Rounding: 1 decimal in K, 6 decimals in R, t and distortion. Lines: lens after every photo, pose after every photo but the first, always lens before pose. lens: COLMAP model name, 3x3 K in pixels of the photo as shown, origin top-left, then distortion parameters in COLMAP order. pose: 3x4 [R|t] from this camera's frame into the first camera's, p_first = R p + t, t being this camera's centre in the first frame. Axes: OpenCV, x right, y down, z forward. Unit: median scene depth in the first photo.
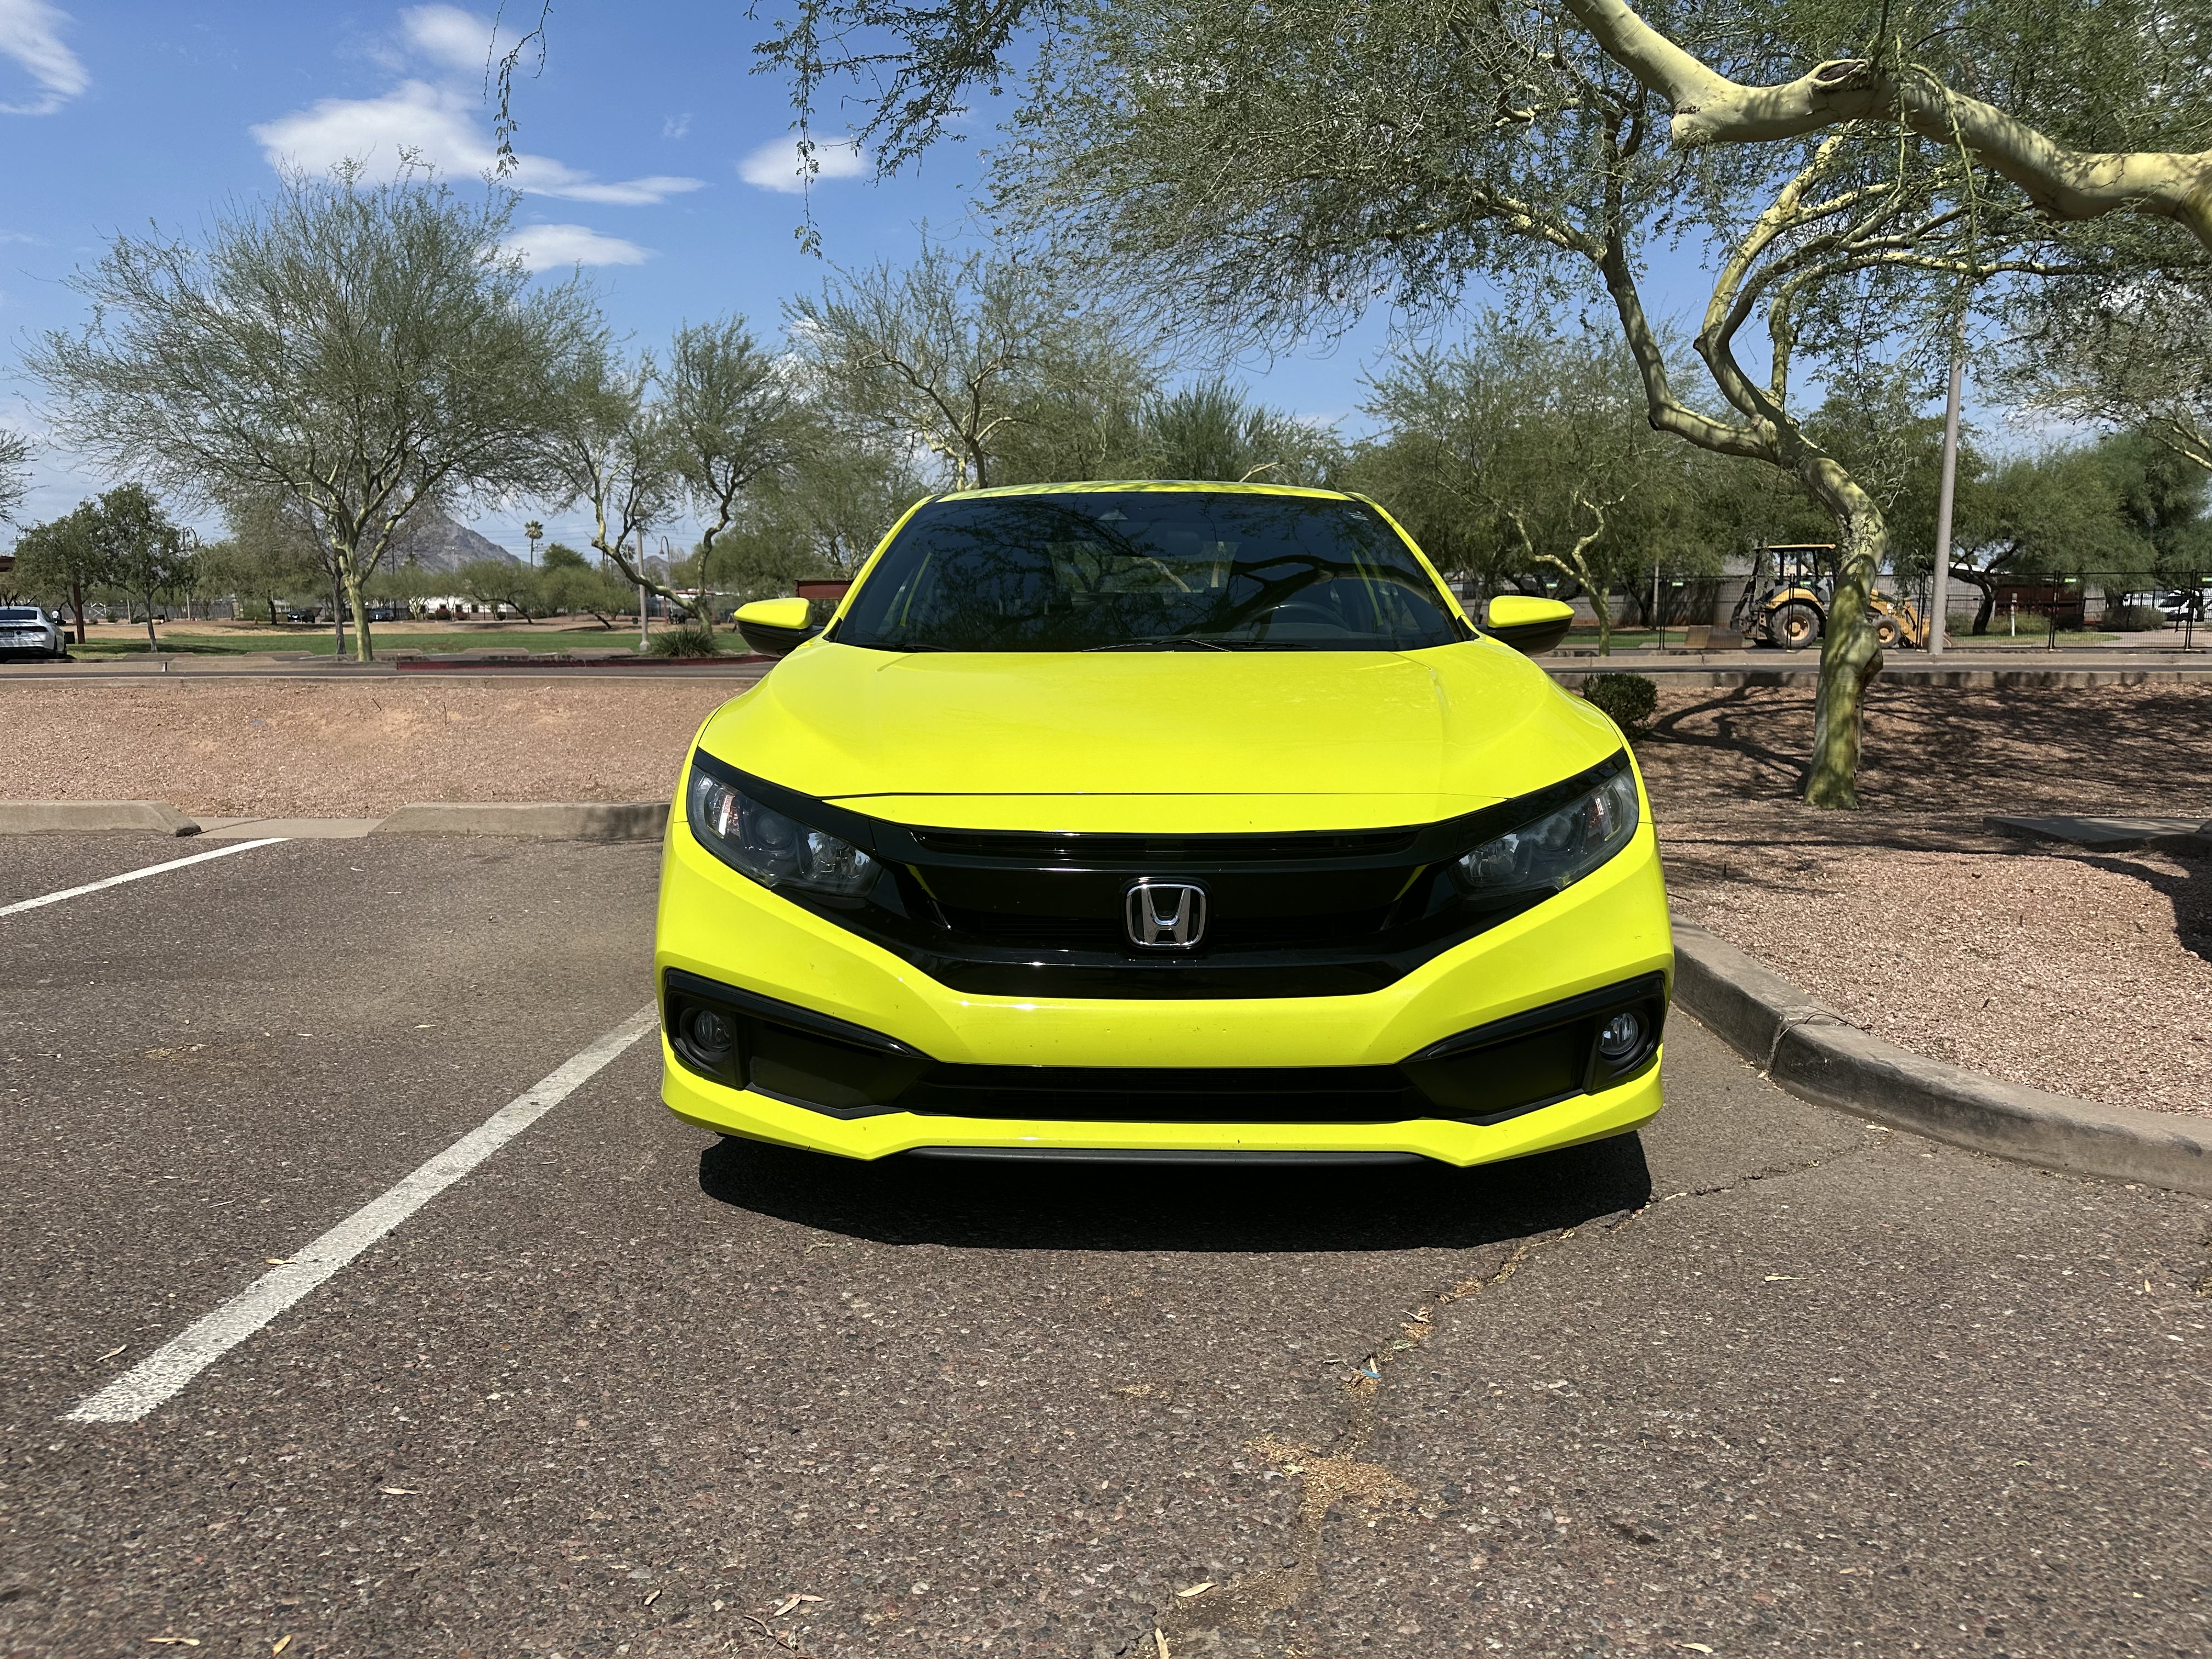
lens RADIAL K [[1681.5, 0, 1106.0], [0, 1681.5, 829.5], [0, 0, 1]] dist [-0.000763, 0.000696]
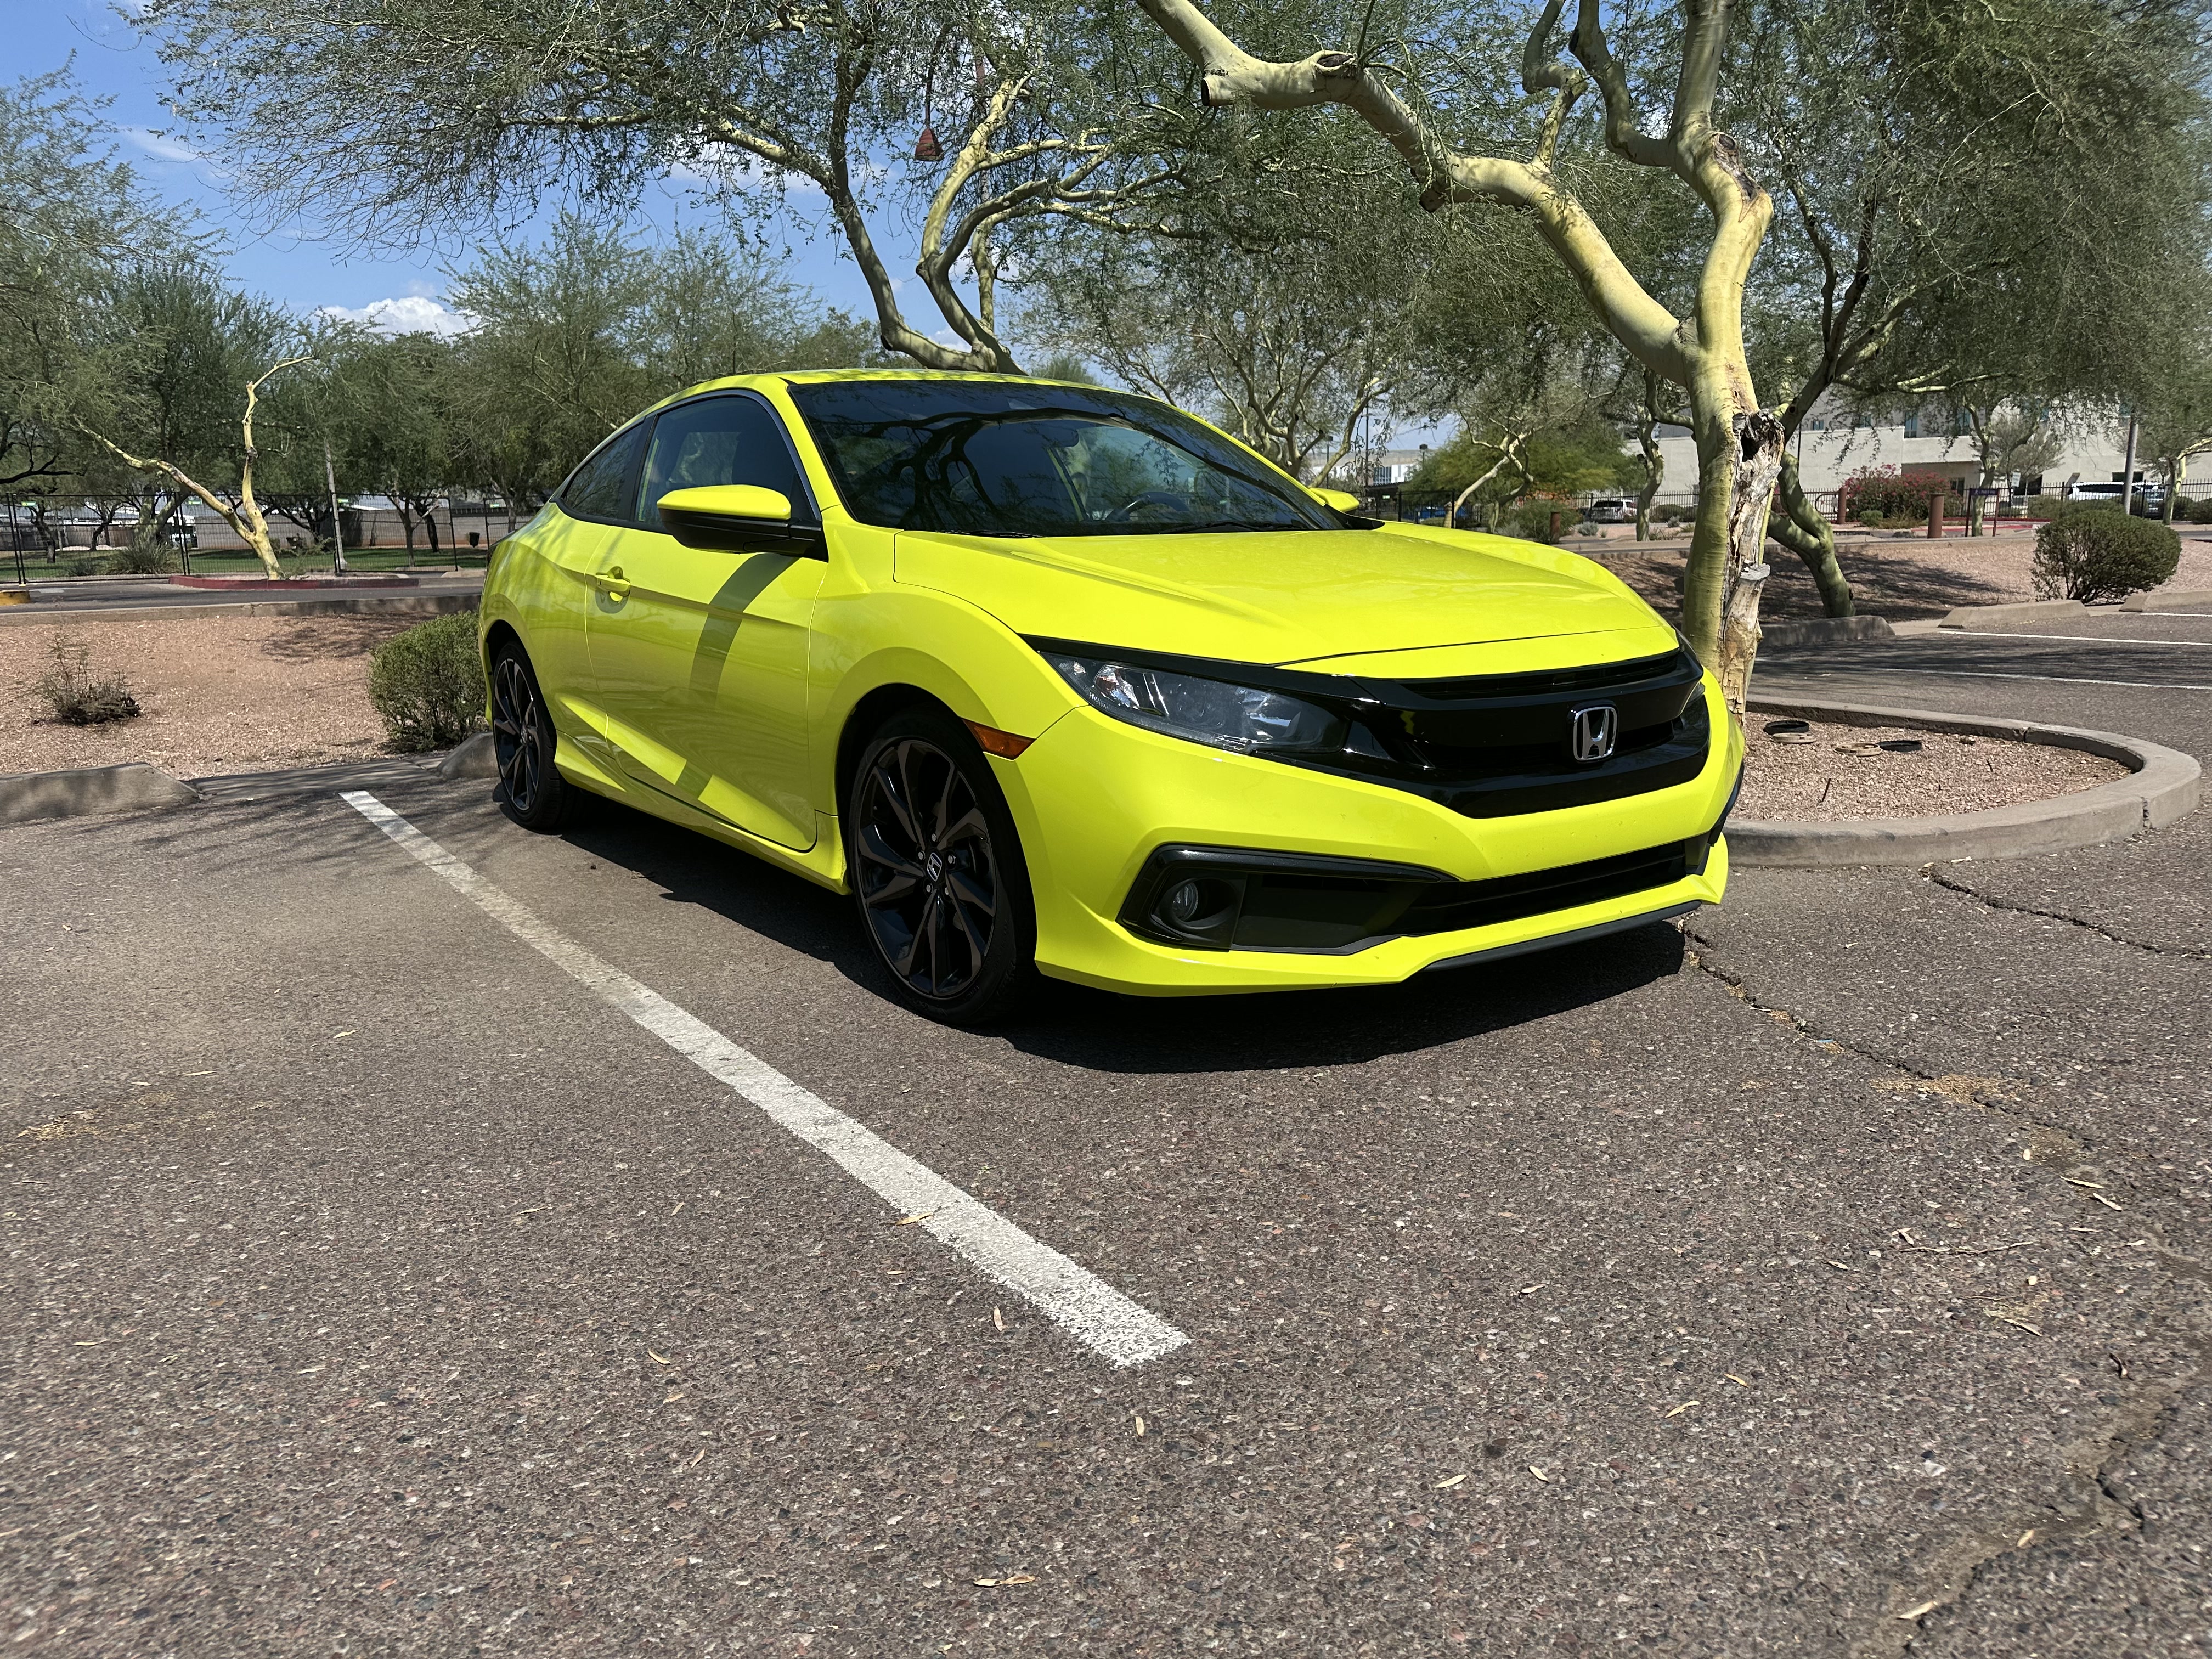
lens RADIAL K [[1684.0, 0, 1106.0], [0, 1684.0, 829.5], [0, 0, 1]] dist [0.110850, -0.188675]
pose [[0.769994, -0.122565, 0.626169, -0.536071], [0.096114, 0.992459, 0.076072, -0.004459], [-0.630771, 0.001609, 0.775967, 0.135151]]
